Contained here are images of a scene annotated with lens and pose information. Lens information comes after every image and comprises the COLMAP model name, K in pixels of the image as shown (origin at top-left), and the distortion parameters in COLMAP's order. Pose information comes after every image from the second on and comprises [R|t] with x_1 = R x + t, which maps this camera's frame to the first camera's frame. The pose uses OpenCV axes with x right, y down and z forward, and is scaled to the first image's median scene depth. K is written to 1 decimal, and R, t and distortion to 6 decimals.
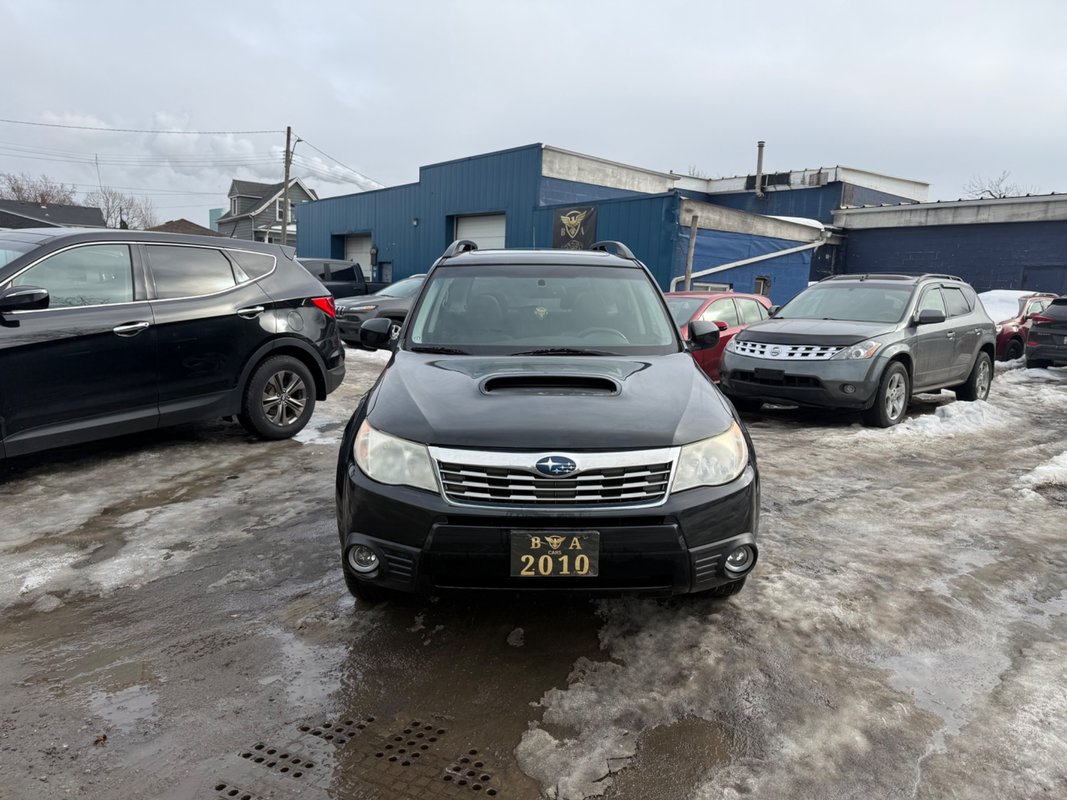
lens RADIAL K [[733.3, 0, 538.7], [0, 733.3, 403.3], [0, 0, 1]] dist [0.049930, -0.069927]
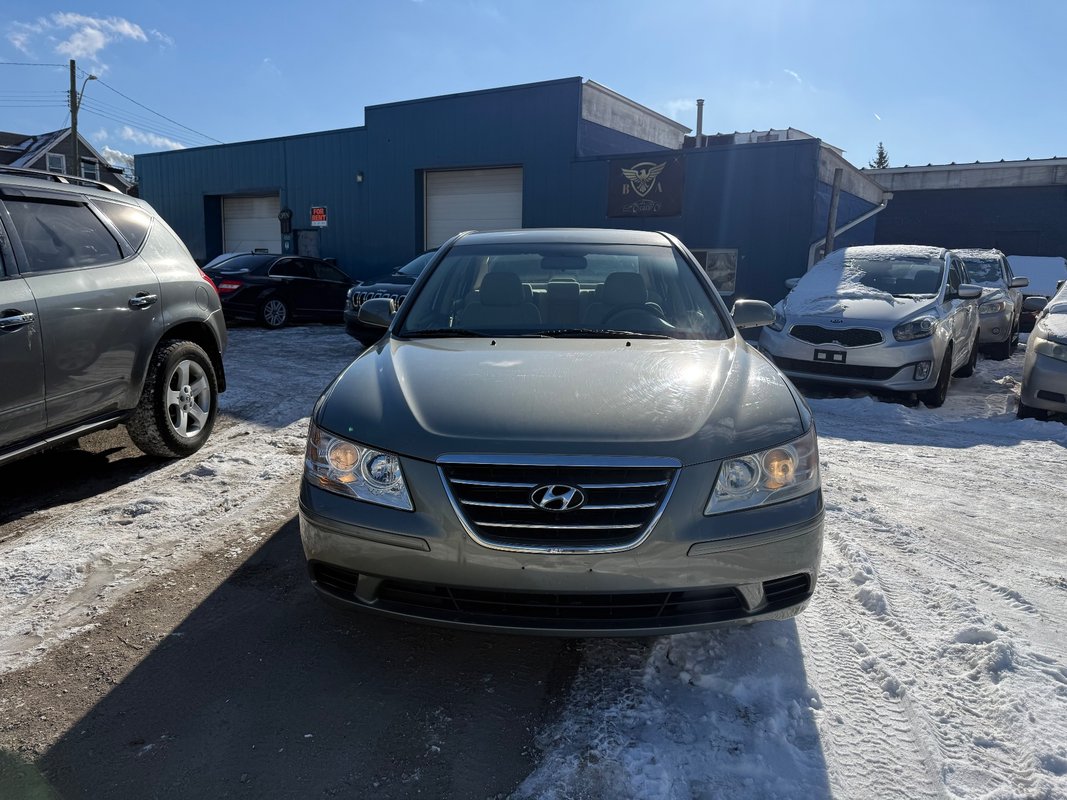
lens RADIAL K [[726.3, 0, 536.9], [0, 726.3, 400.5], [0, 0, 1]] dist [0.052776, -0.064655]
pose [[0.955093, -0.069132, 0.288128, -0.262034], [0.058753, 0.997279, 0.044526, -0.036633], [-0.290423, -0.025598, 0.956556, 0.218874]]
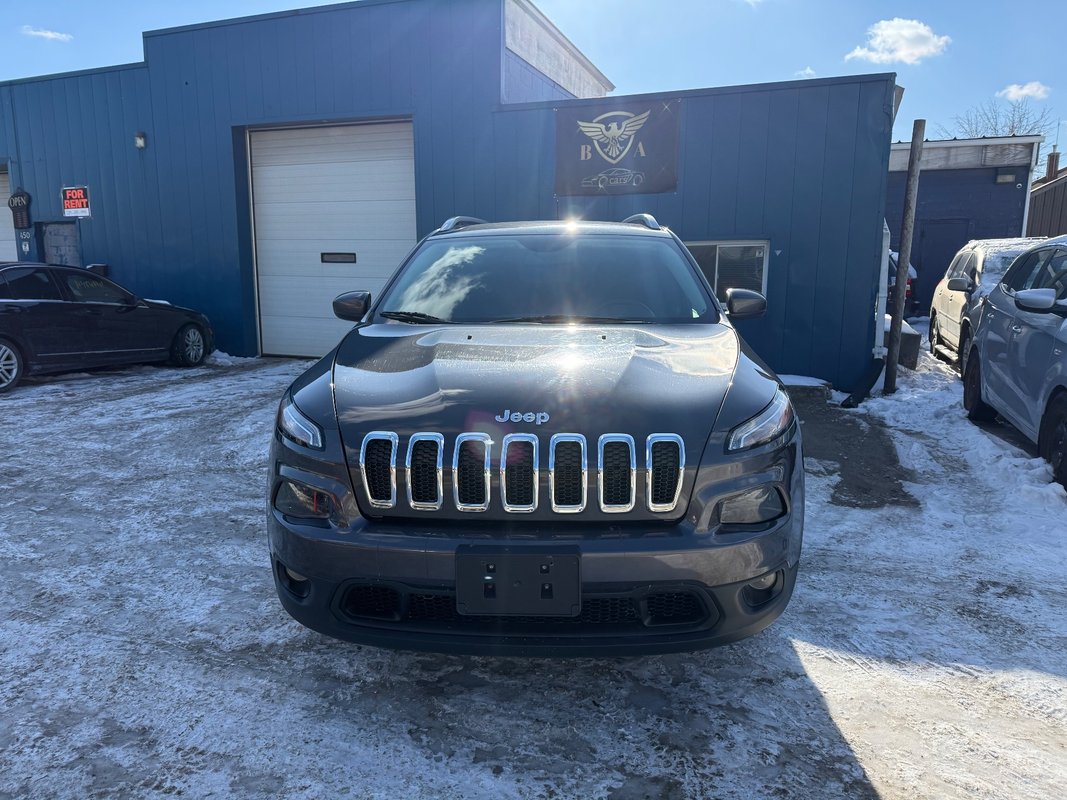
lens RADIAL K [[735.0, 0, 533.5], [0, 735.0, 400.0], [0, 0, 1]] dist [0.012054, -0.017687]
pose [[0.852217, -0.129409, 0.506931, -0.249920], [0.111048, 0.991591, 0.066447, -0.080804], [-0.511267, -0.000334, 0.859422, 0.478561]]
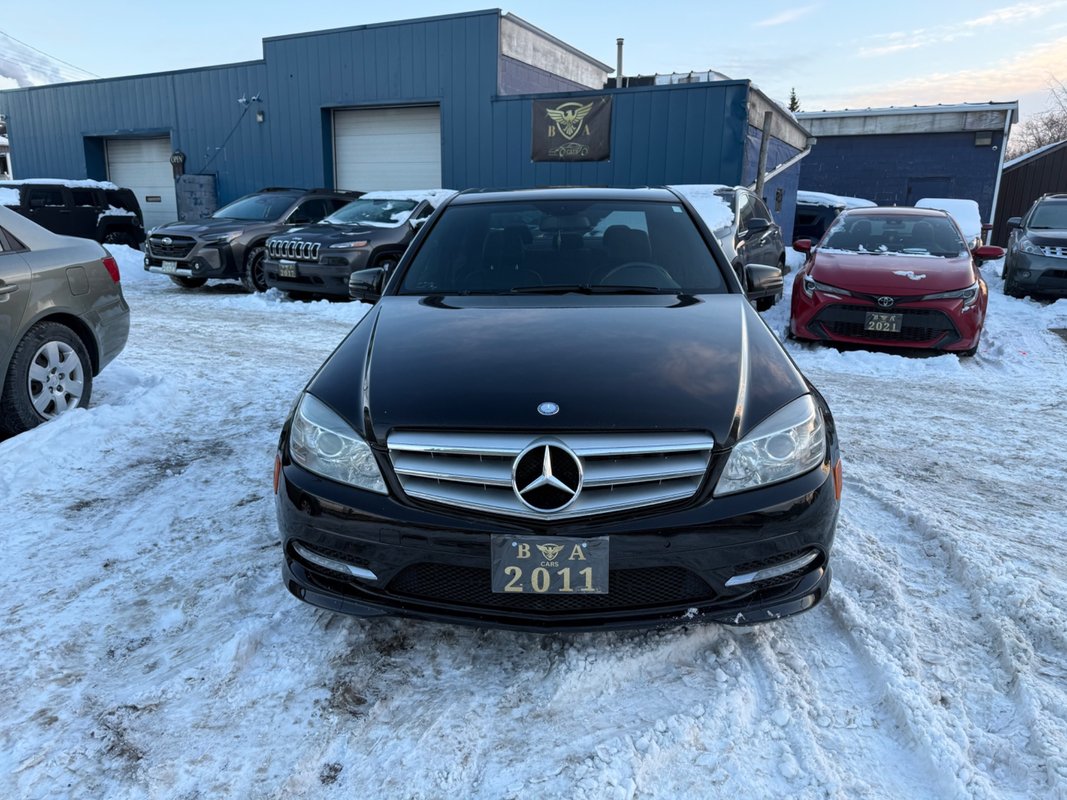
lens RADIAL K [[735.0, 0, 533.5], [0, 735.0, 400.0], [0, 0, 1]] dist [0.012054, -0.017687]
pose [[0.917542, -0.117364, 0.379923, -0.262060], [0.077705, 0.989951, 0.118148, -0.041254], [-0.389972, -0.078884, 0.917442, 0.242309]]
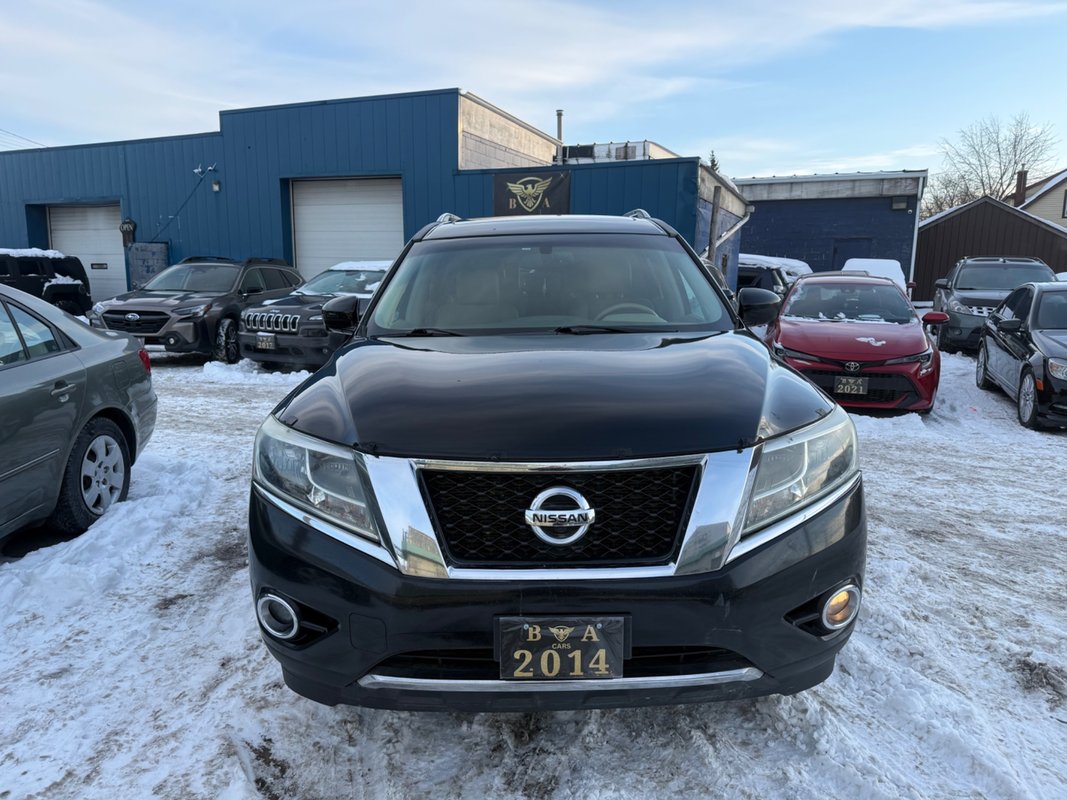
lens RADIAL K [[725.9, 0, 528.7], [0, 725.9, 401.8], [0, 0, 1]] dist [0.083579, -0.130141]
pose [[0.879480, -0.114647, 0.461922, -0.293680], [0.099028, 0.993392, 0.058011, -0.053321], [-0.465520, -0.005277, 0.885021, 0.243567]]
